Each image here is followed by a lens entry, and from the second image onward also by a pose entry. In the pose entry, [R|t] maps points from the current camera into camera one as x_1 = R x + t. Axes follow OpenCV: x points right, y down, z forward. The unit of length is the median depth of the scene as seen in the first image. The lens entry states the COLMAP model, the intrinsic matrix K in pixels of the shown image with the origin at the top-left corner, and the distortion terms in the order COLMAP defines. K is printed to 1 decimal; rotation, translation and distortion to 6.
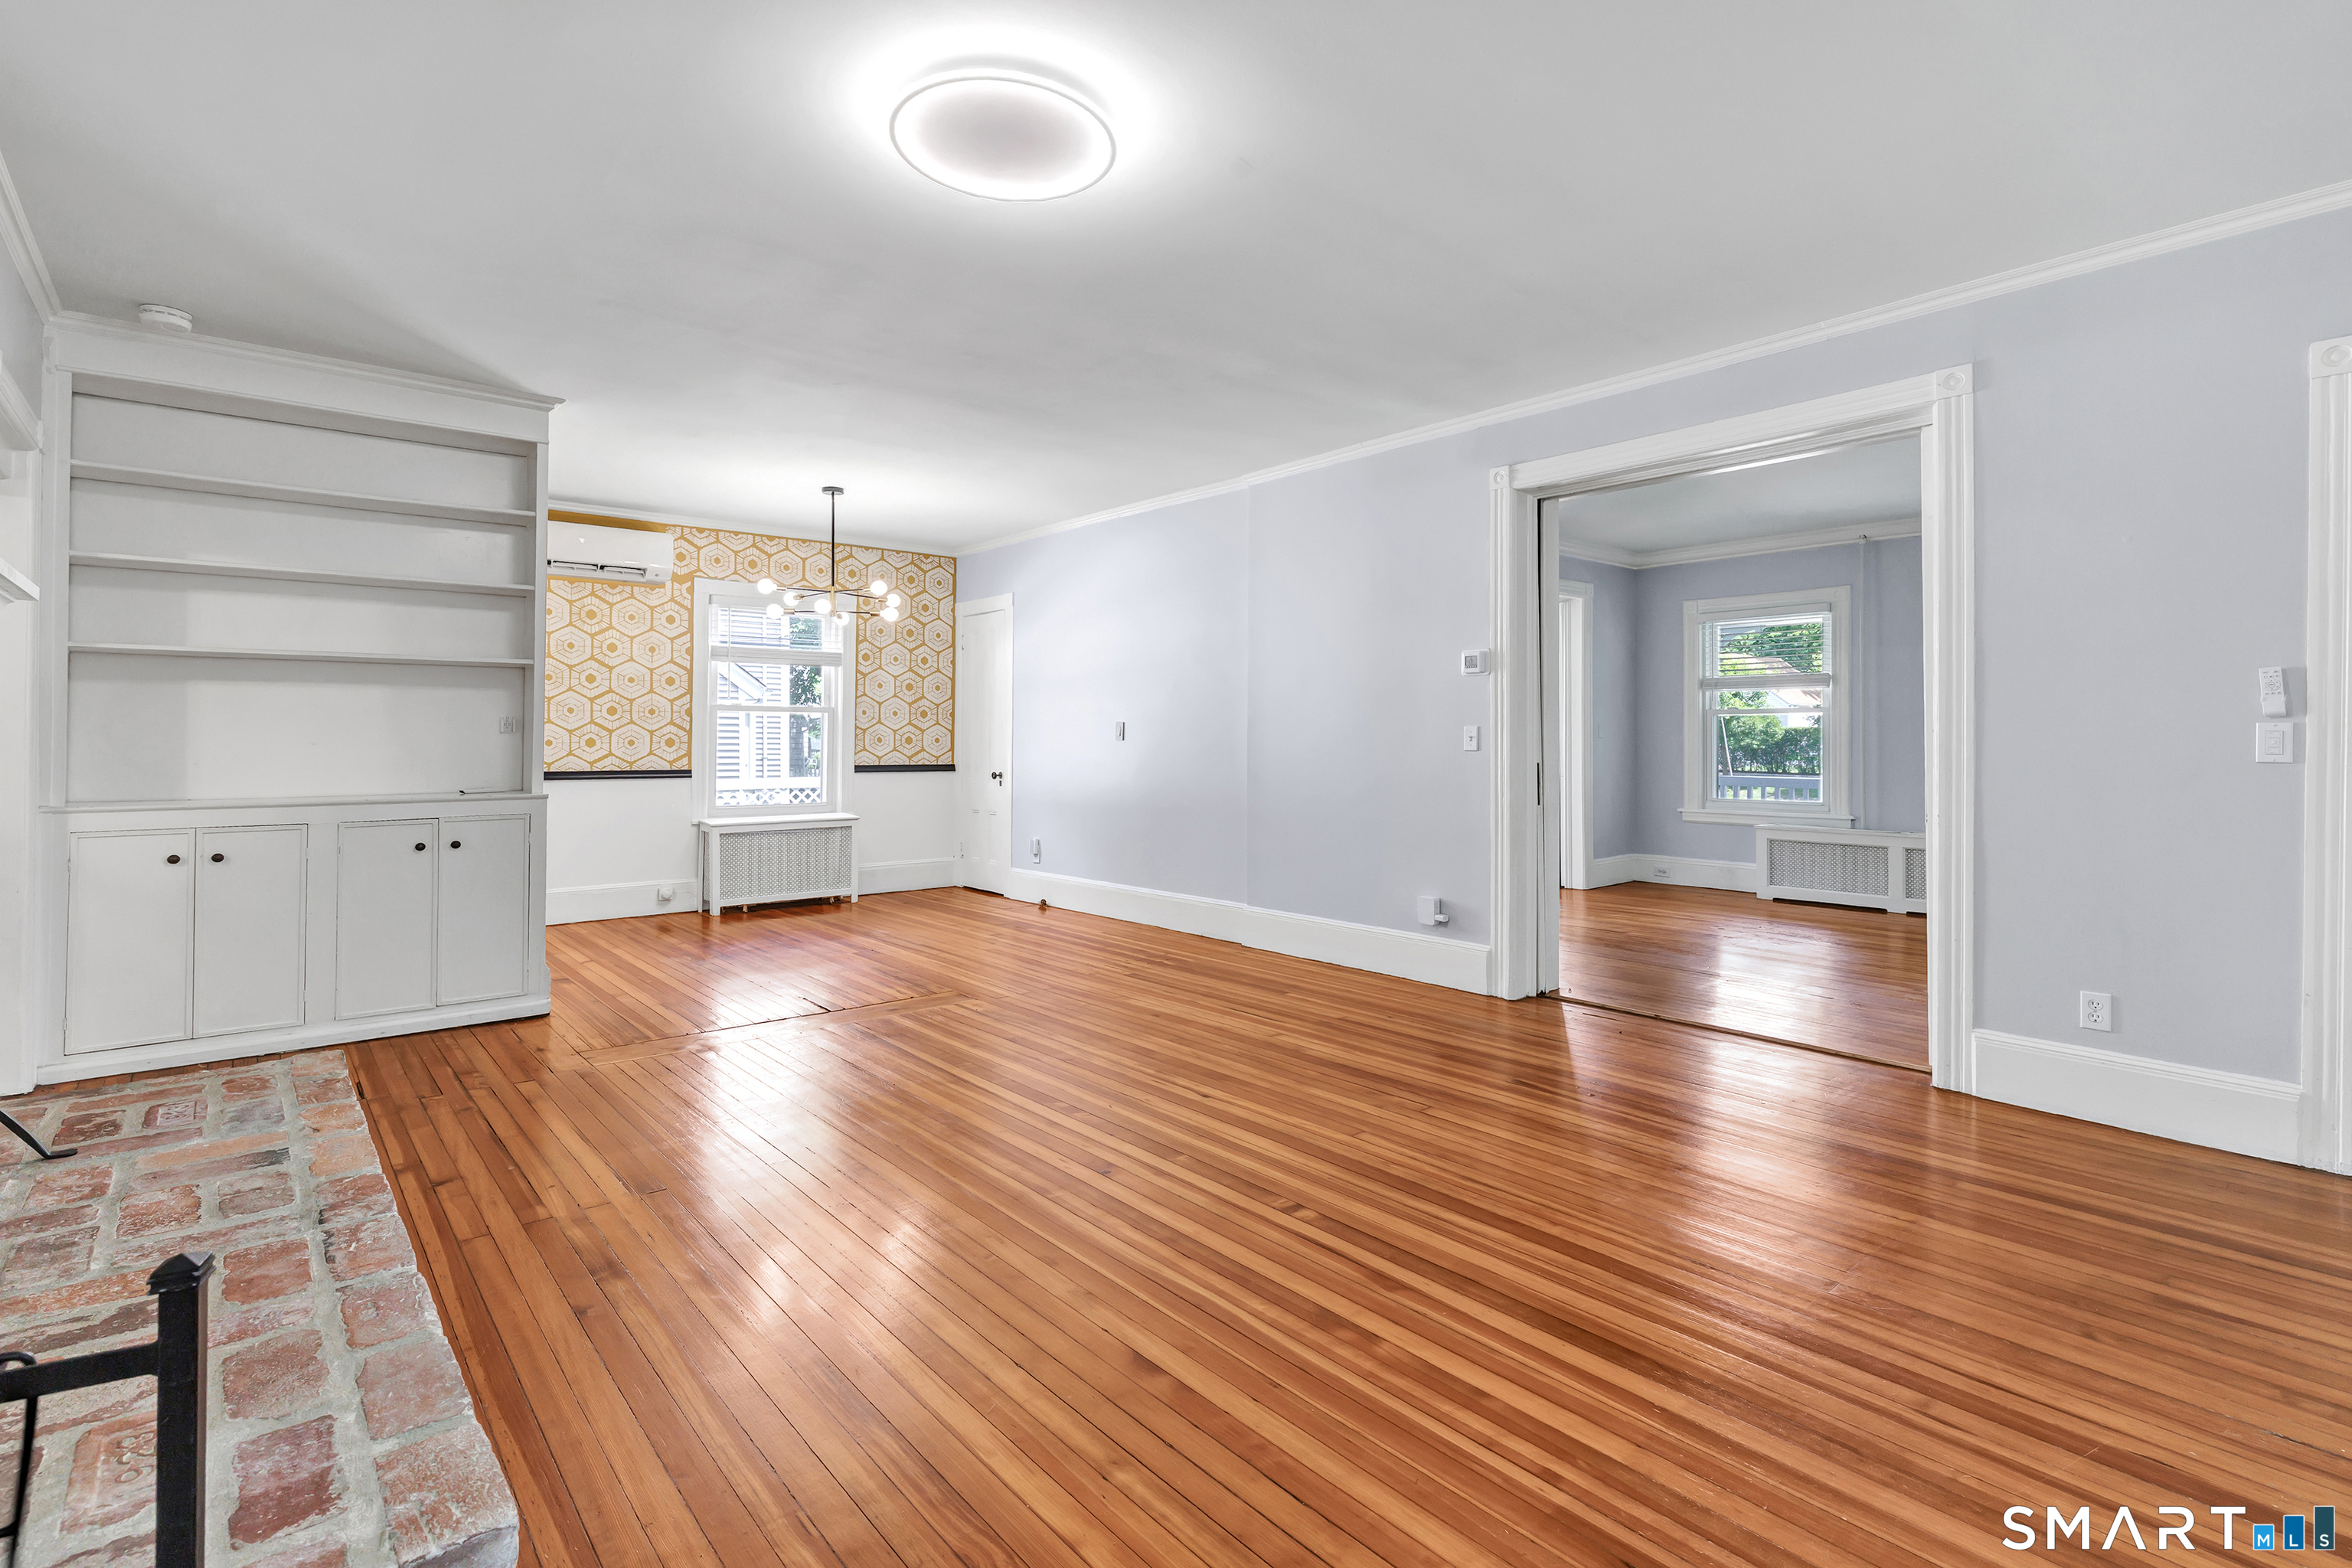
lens RADIAL K [[1050.8, 0, 1086.9], [0, 1050.8, 732.2], [0, 0, 1]] dist [0.001046, 0.000130]
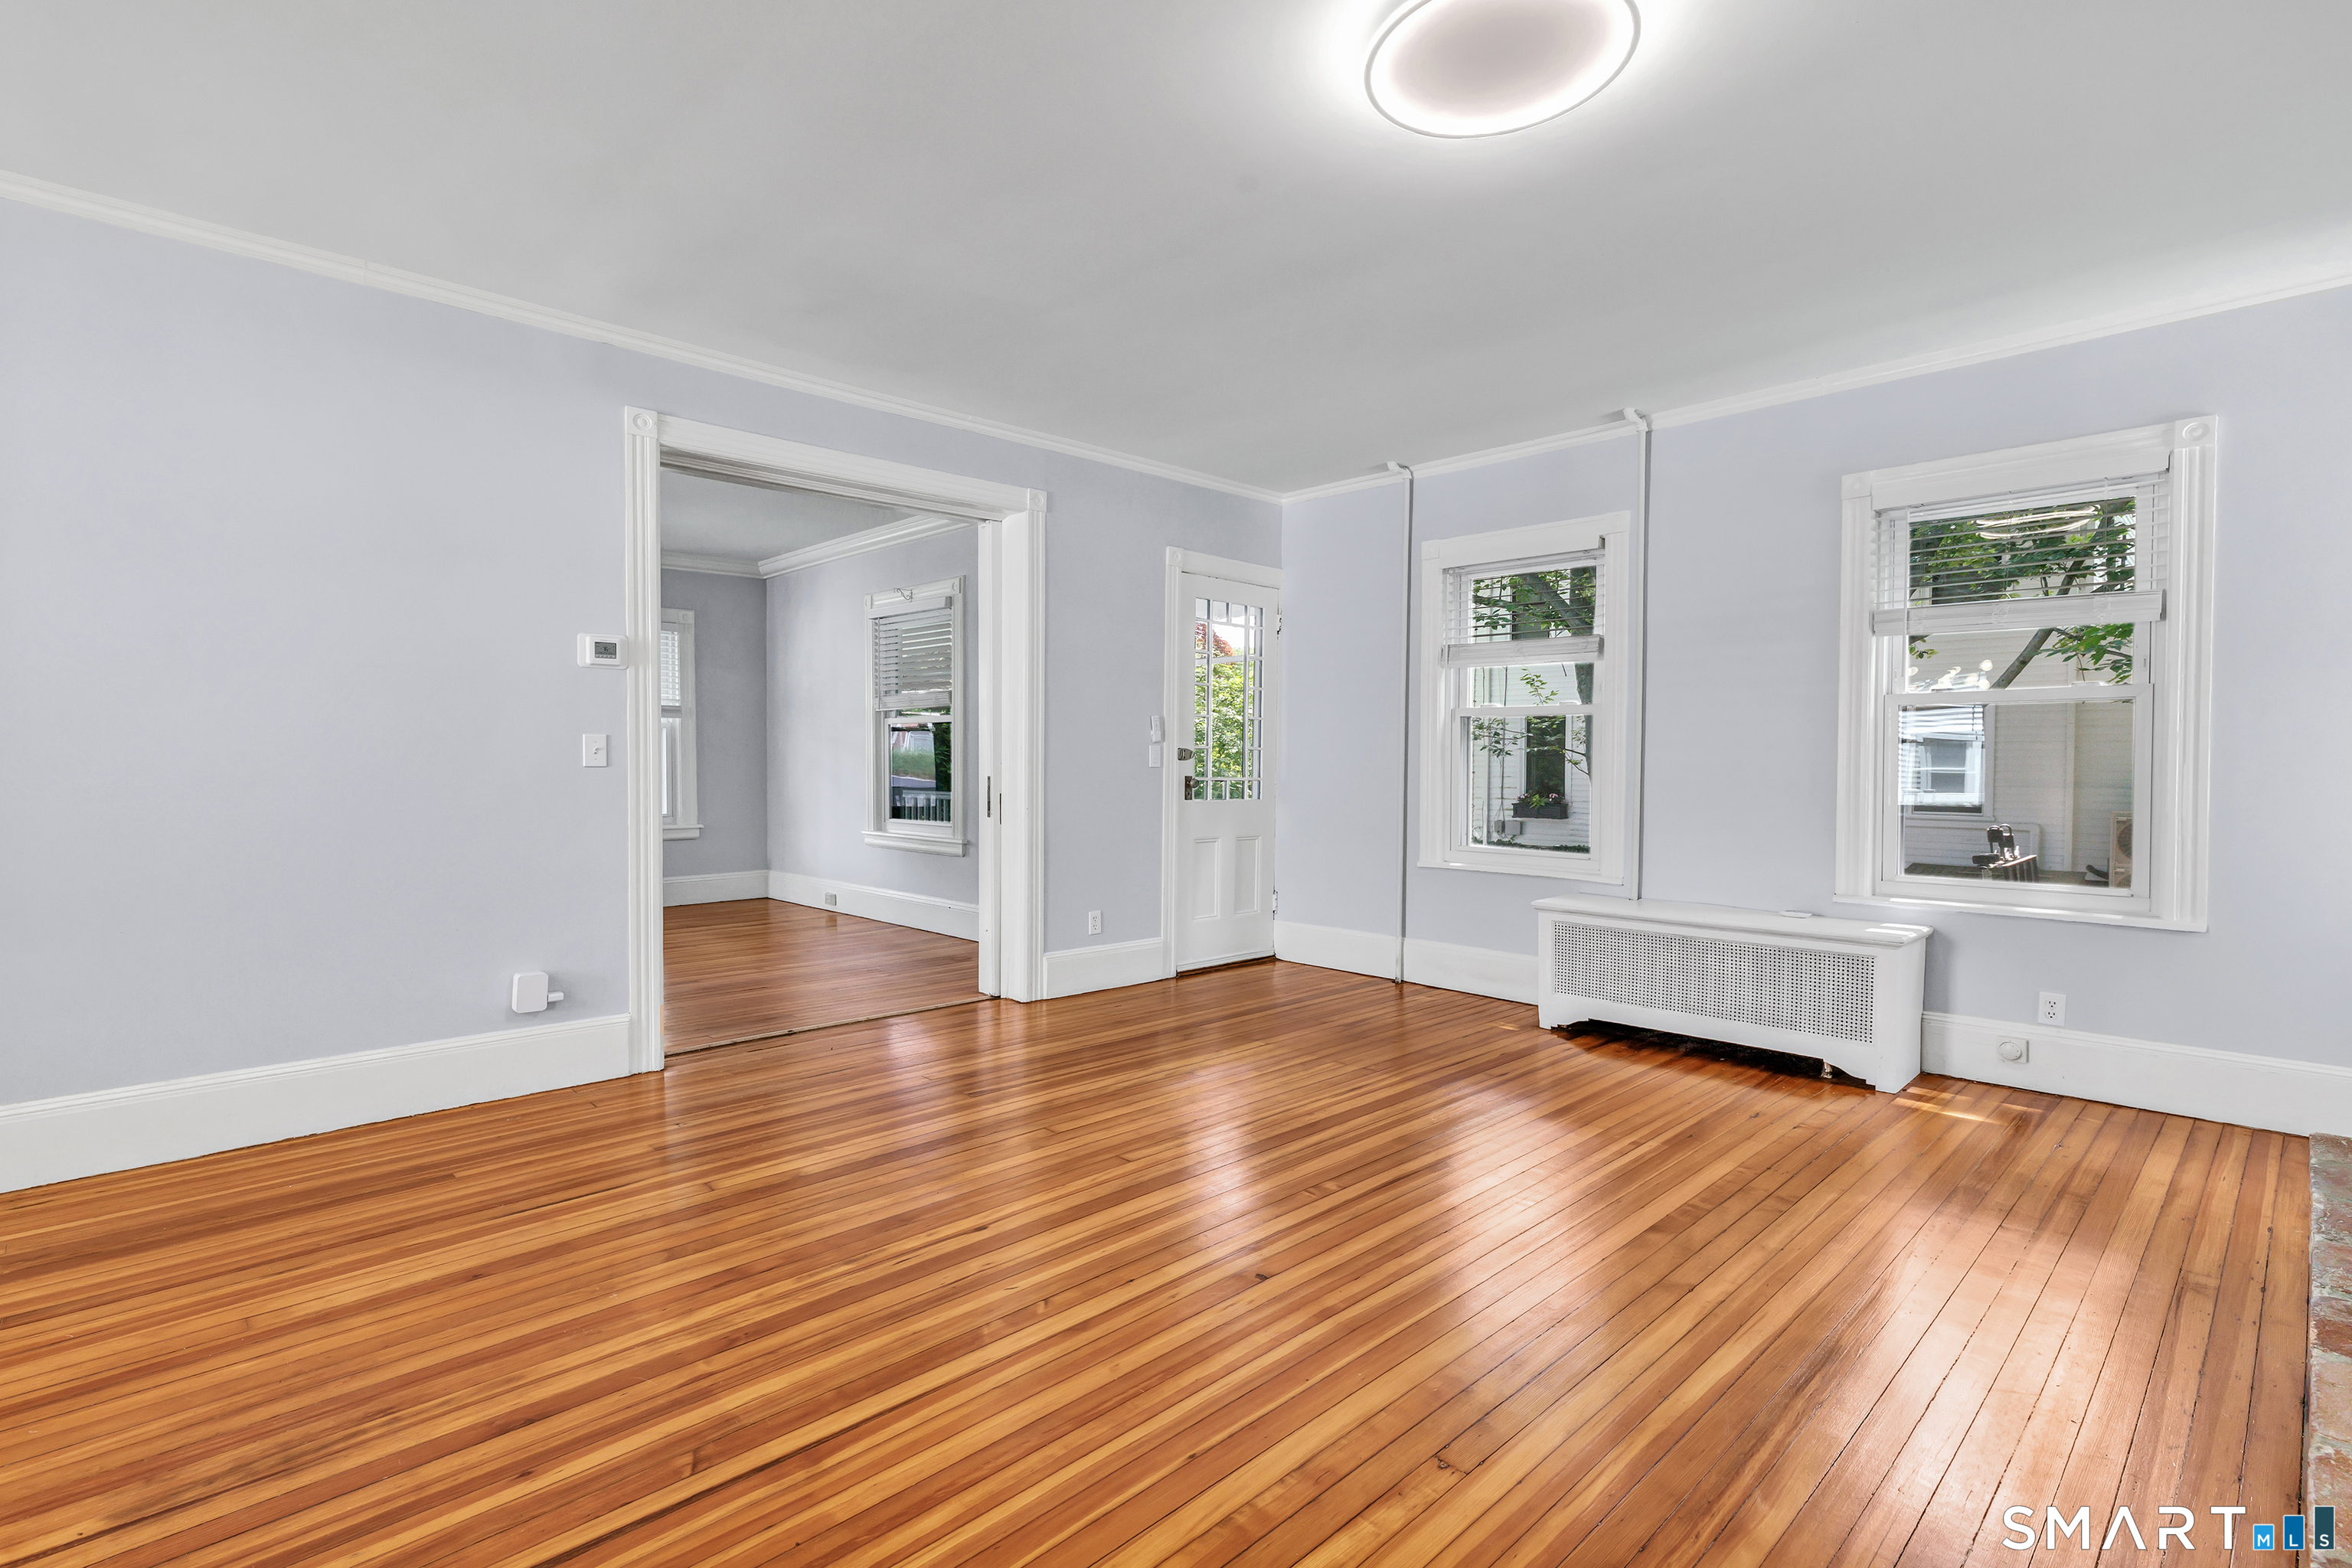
lens RADIAL K [[1213.4, 0, 1074.6], [0, 1213.4, 784.9], [0, 0, 1]] dist [0.001630, 0.000064]
pose [[-0.095220, -0.022434, 0.995203, -0.811388], [-0.010658, 0.999712, 0.021516, 0.012697], [-0.995399, -0.008558, -0.095432, 1.109405]]
